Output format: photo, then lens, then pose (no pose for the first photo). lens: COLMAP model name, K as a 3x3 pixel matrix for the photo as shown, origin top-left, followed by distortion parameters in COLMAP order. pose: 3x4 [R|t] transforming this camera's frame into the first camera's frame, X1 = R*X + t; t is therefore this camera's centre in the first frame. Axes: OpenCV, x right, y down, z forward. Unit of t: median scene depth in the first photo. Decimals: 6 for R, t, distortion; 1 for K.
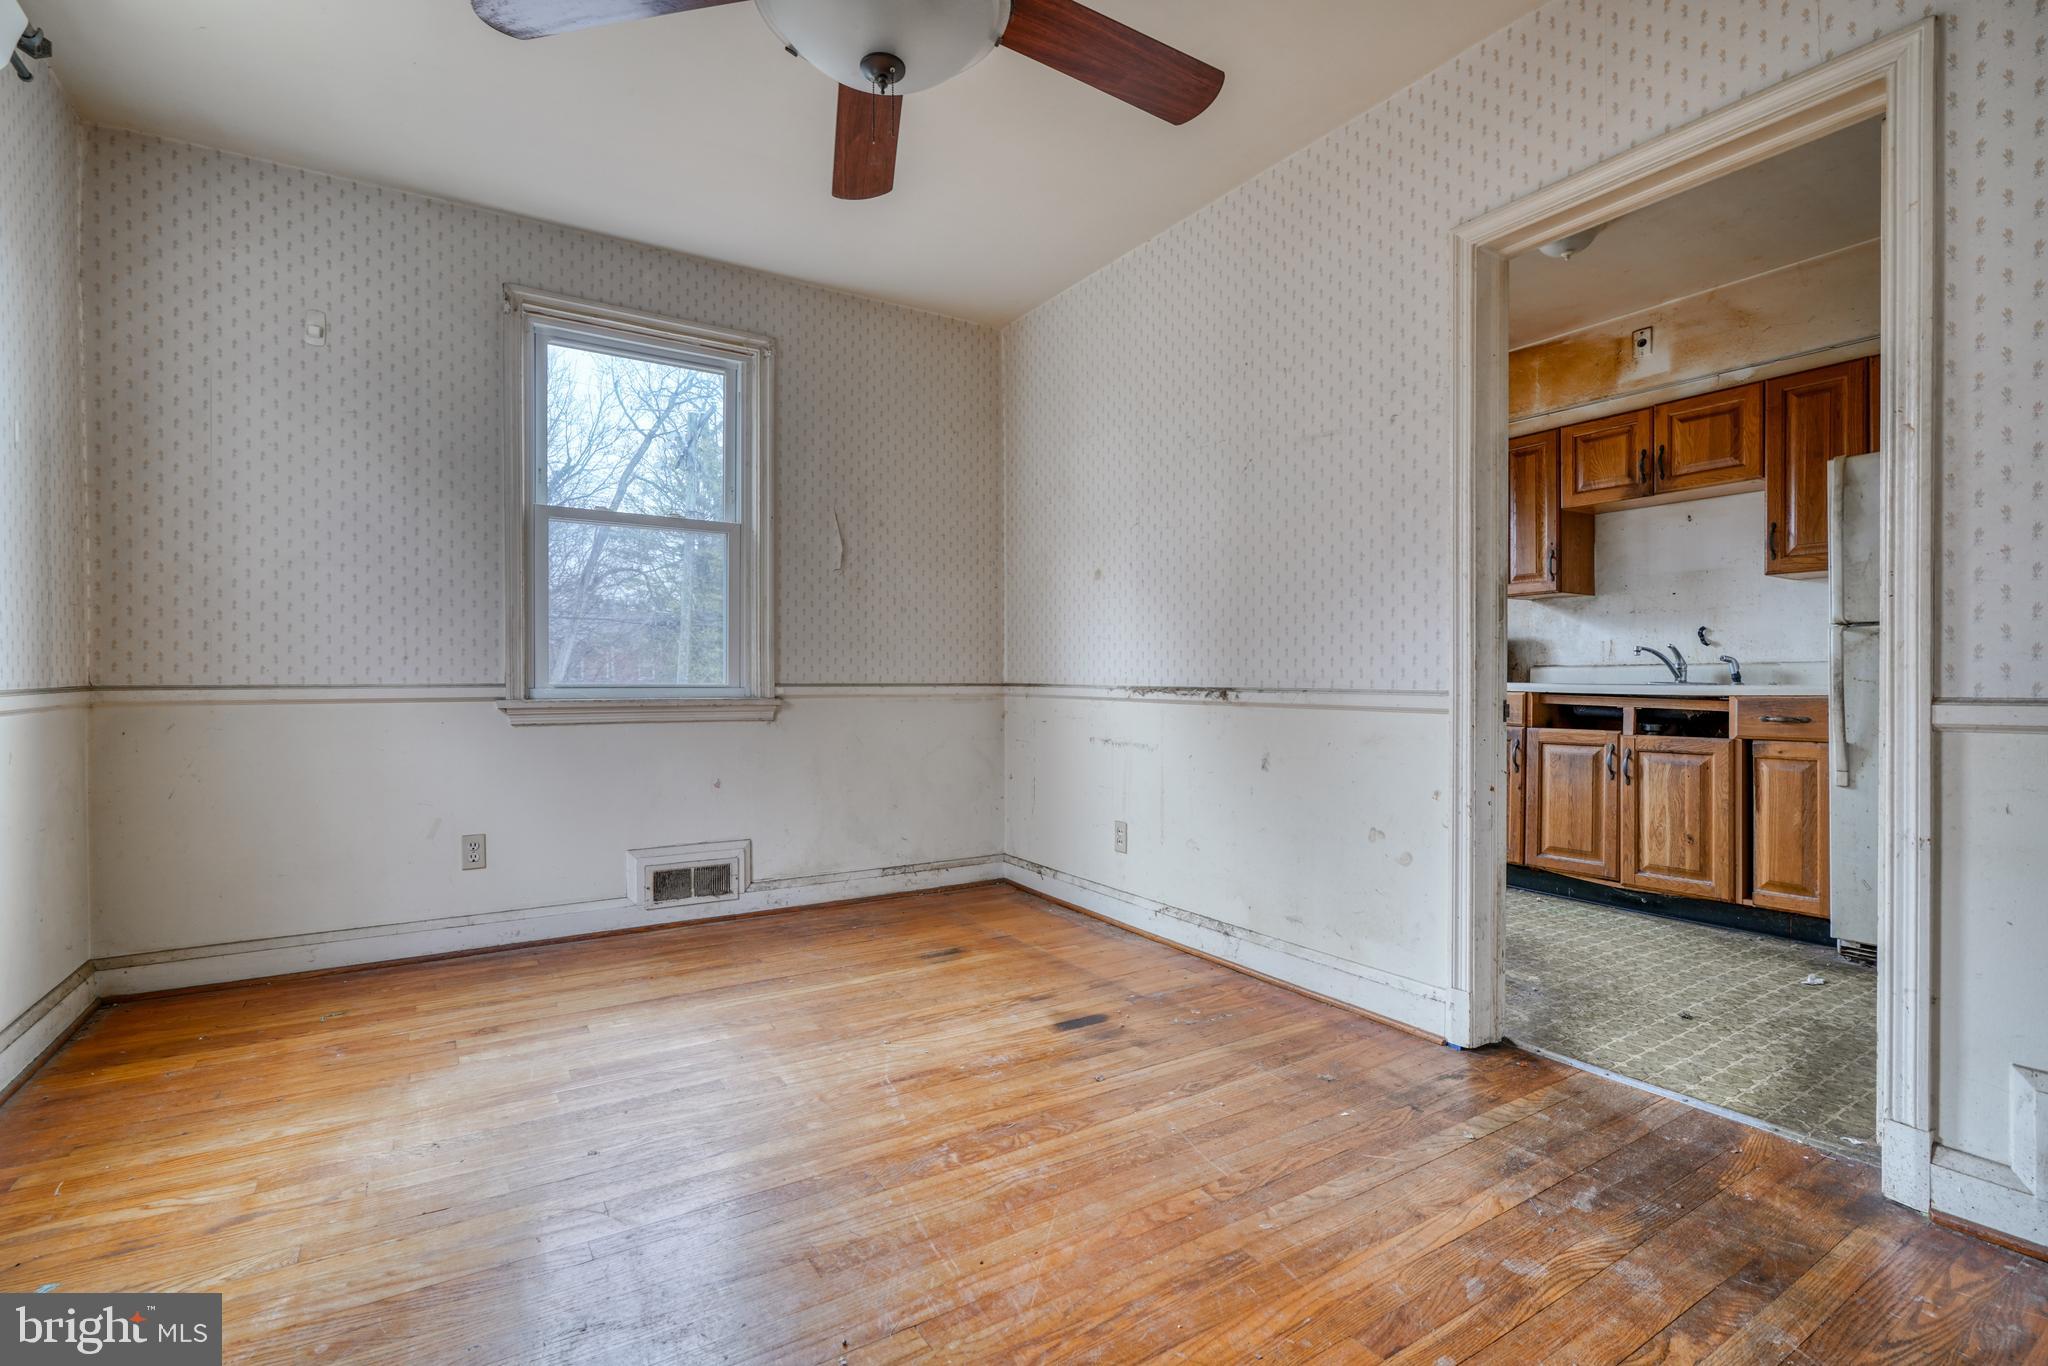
lens RADIAL K [[932.2, 0, 1004.8], [0, 932.2, 689.7], [0, 0, 1]] dist [-0.003908, 0.000881]
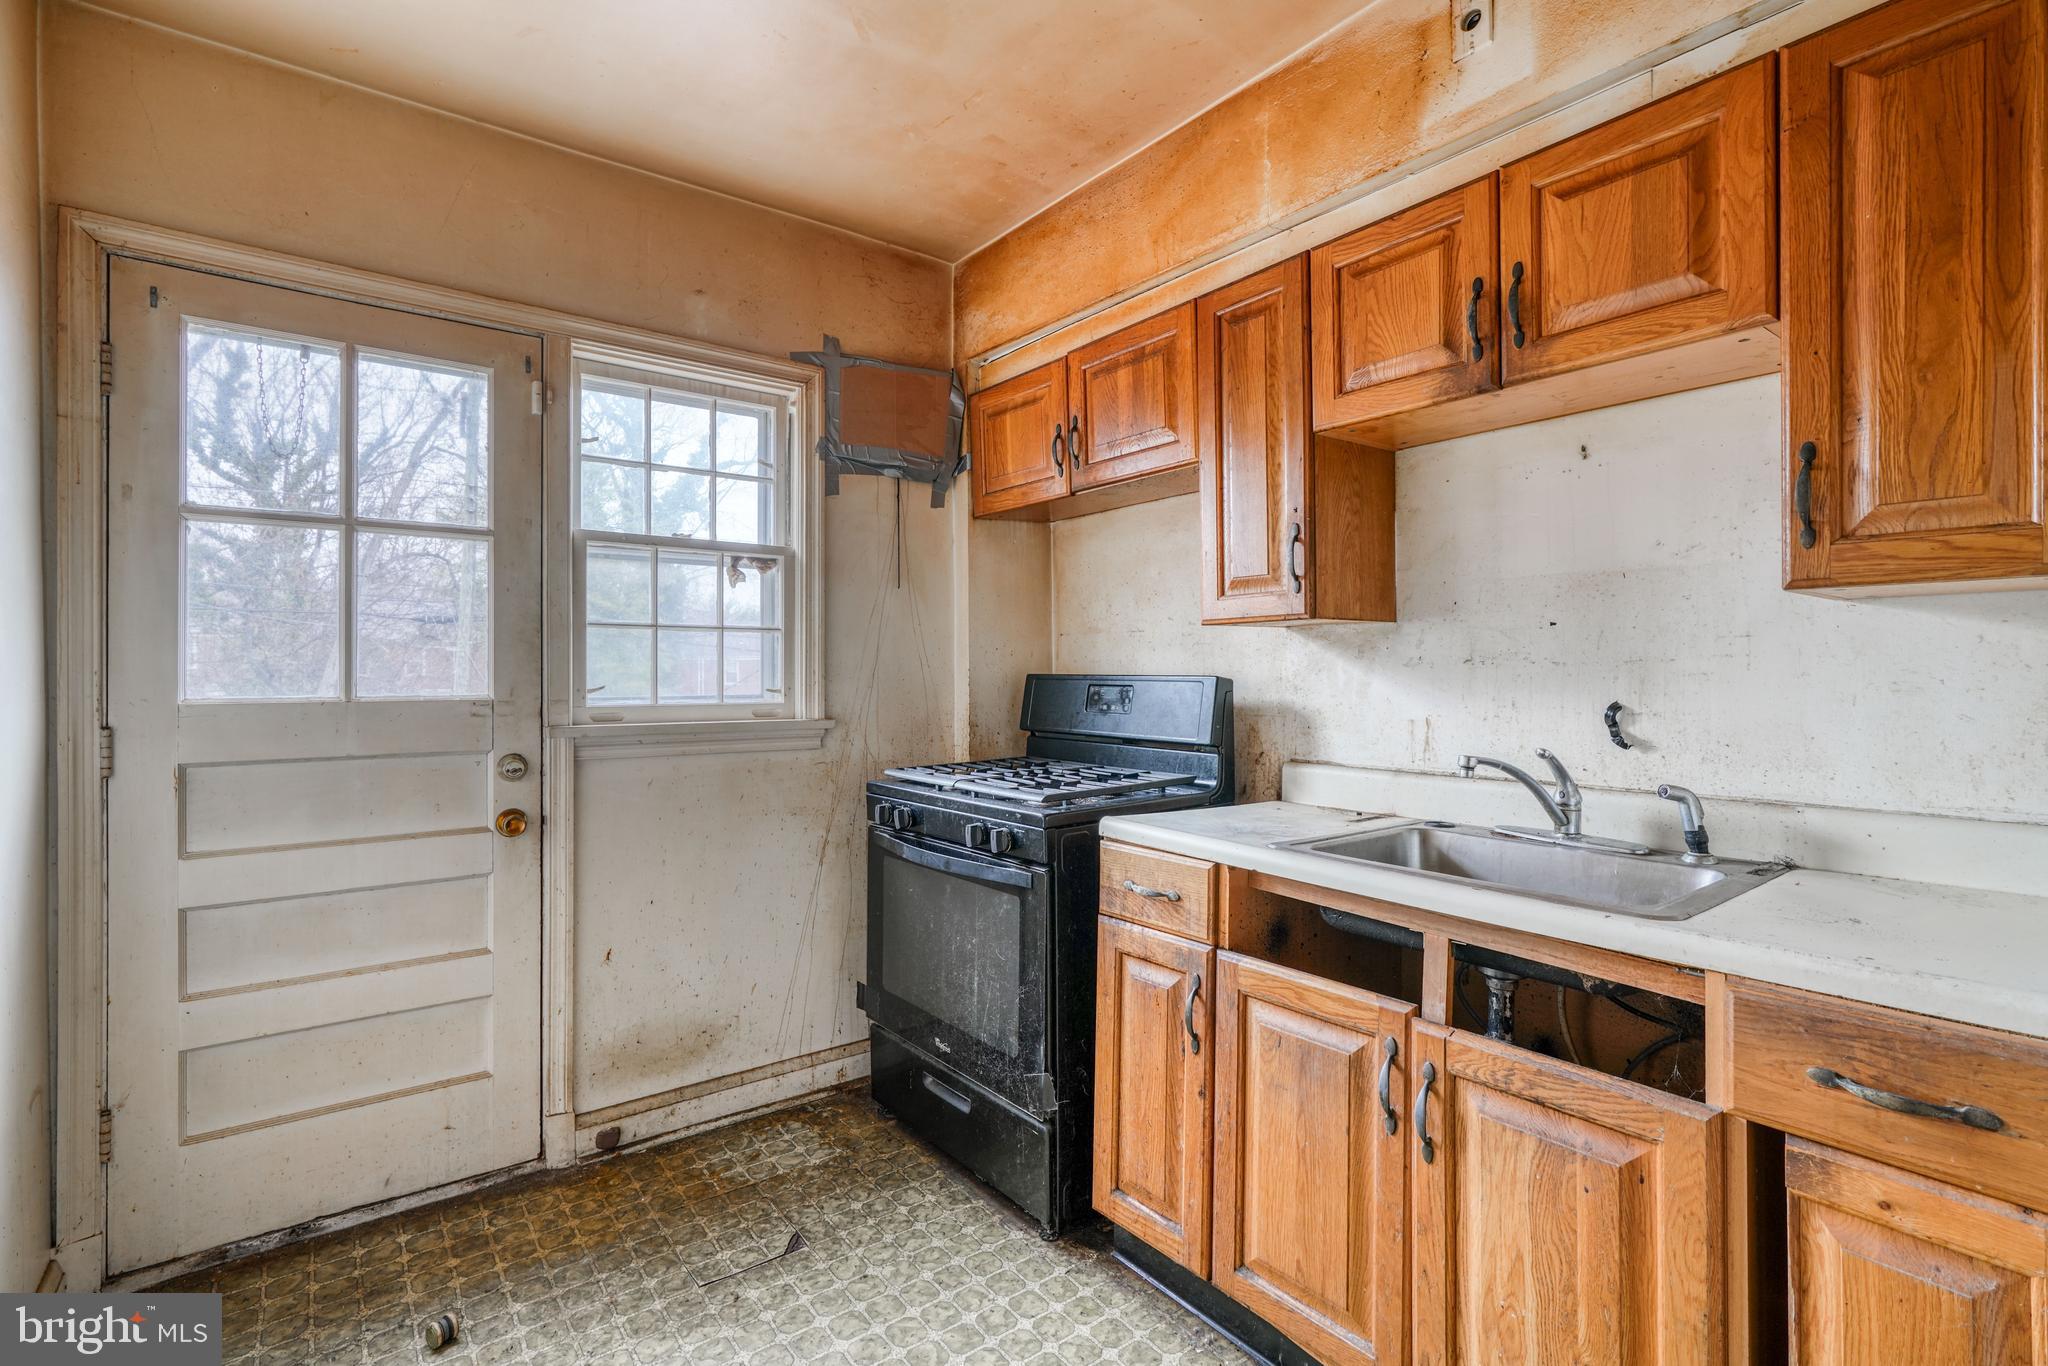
lens RADIAL K [[937.0, 0, 1010.4], [0, 937.0, 671.8], [0, 0, 1]] dist [-0.015000, 0.007397]
pose [[0.996622, -0.003747, 0.082045, 0.471844], [0.004217, 0.999976, -0.005554, -0.087469], [-0.082022, 0.005882, 0.996613, 0.641808]]
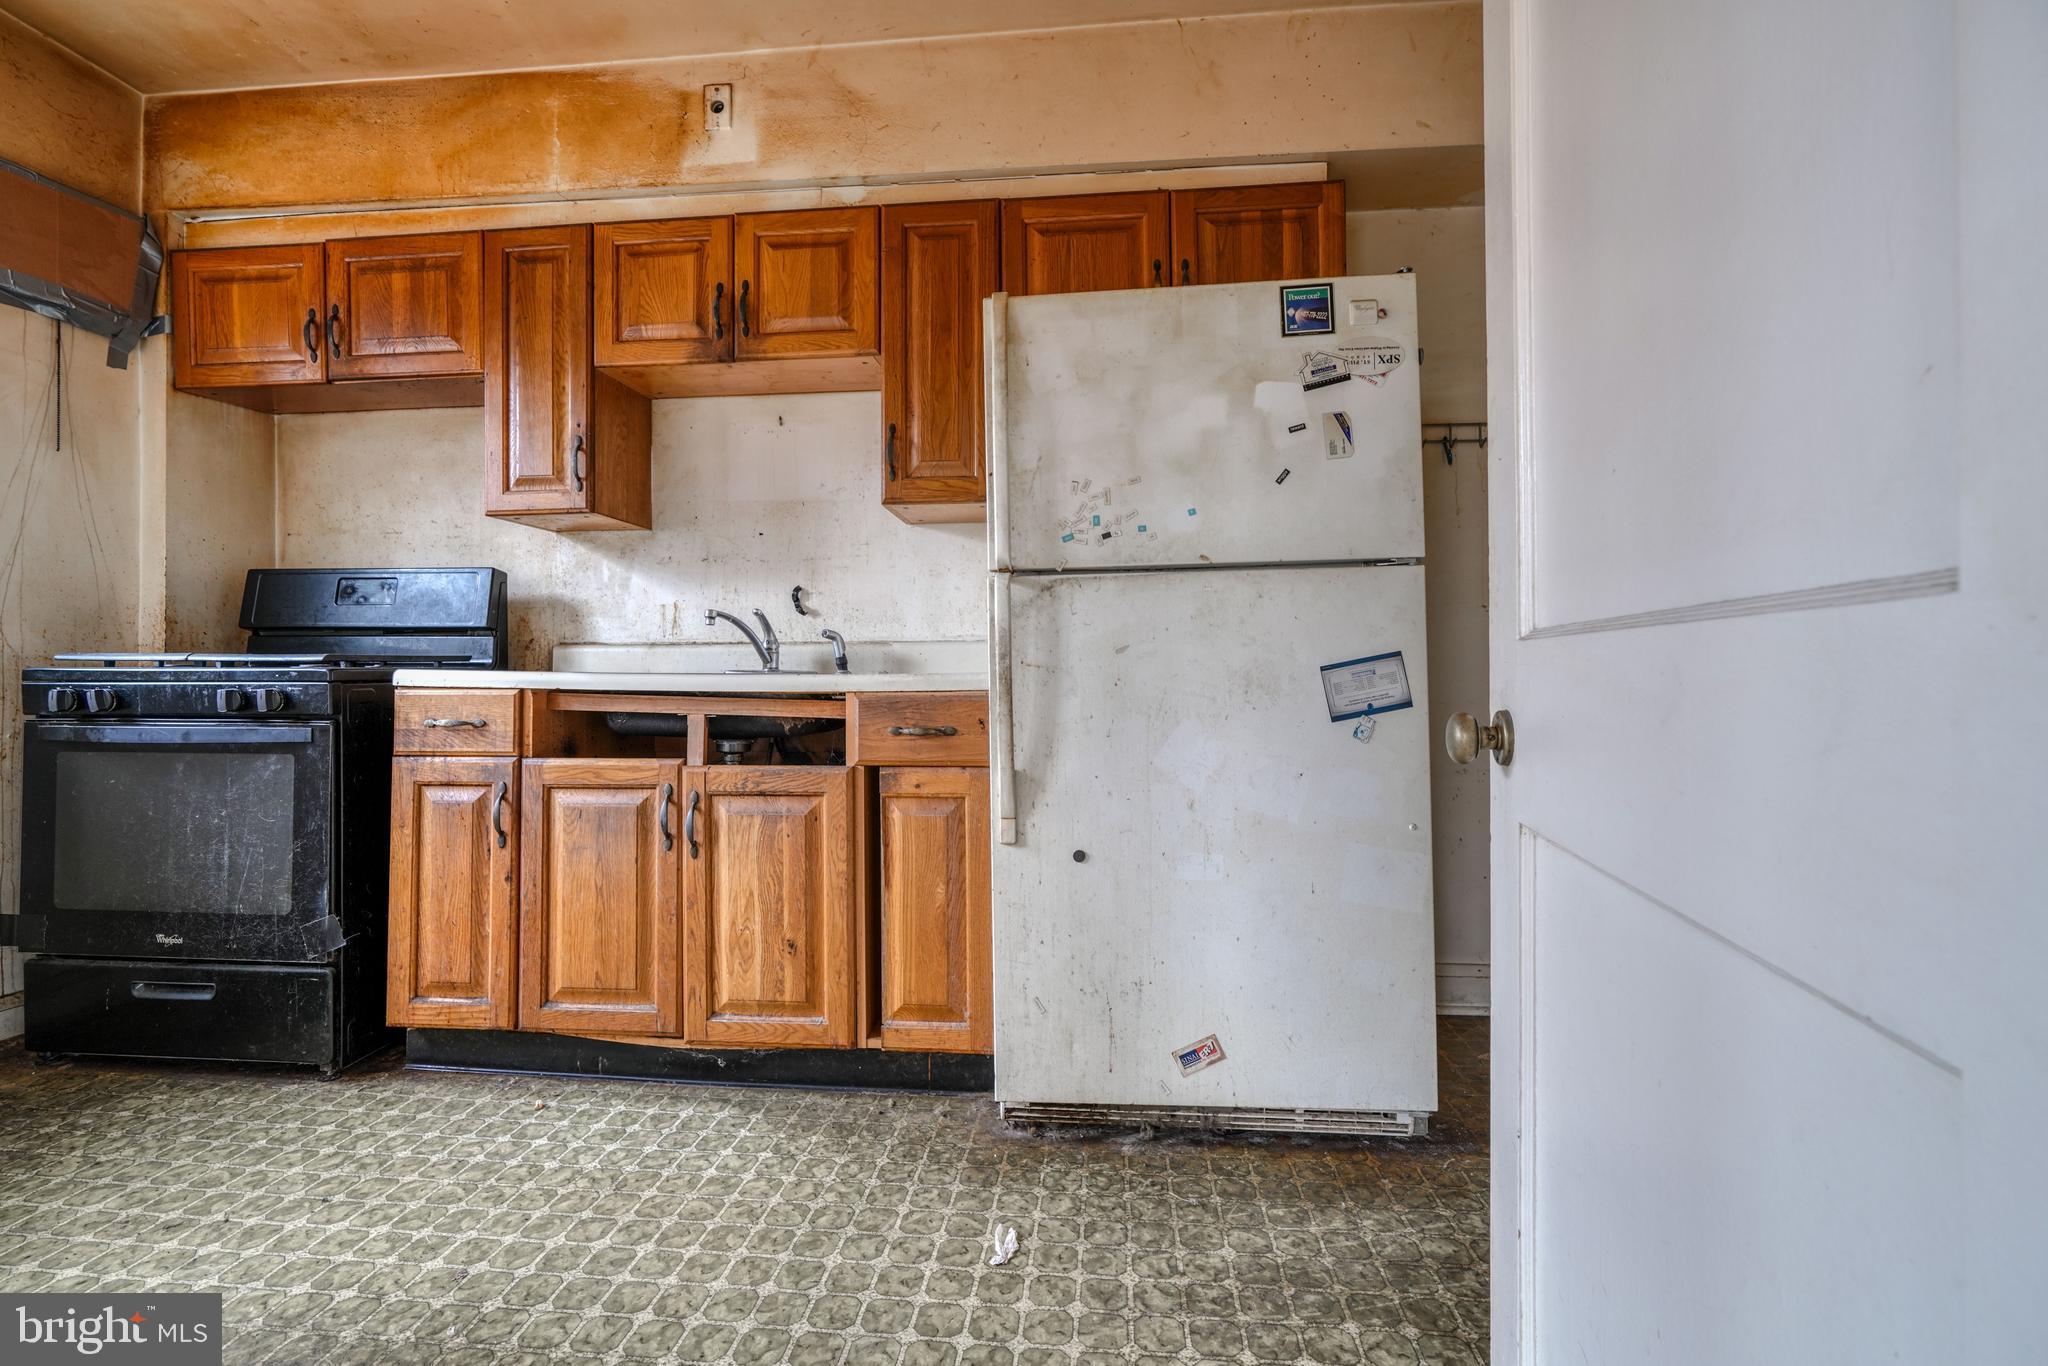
lens RADIAL K [[932.8, 0, 1021.1], [0, 932.8, 666.2], [0, 0, 1]] dist [-0.014037, 0.006081]
pose [[0.615277, 0.006505, 0.788284, 0.353575], [0.007974, 0.999863, -0.014476, -0.000439], [-0.788271, 0.015192, 0.615141, 0.507812]]
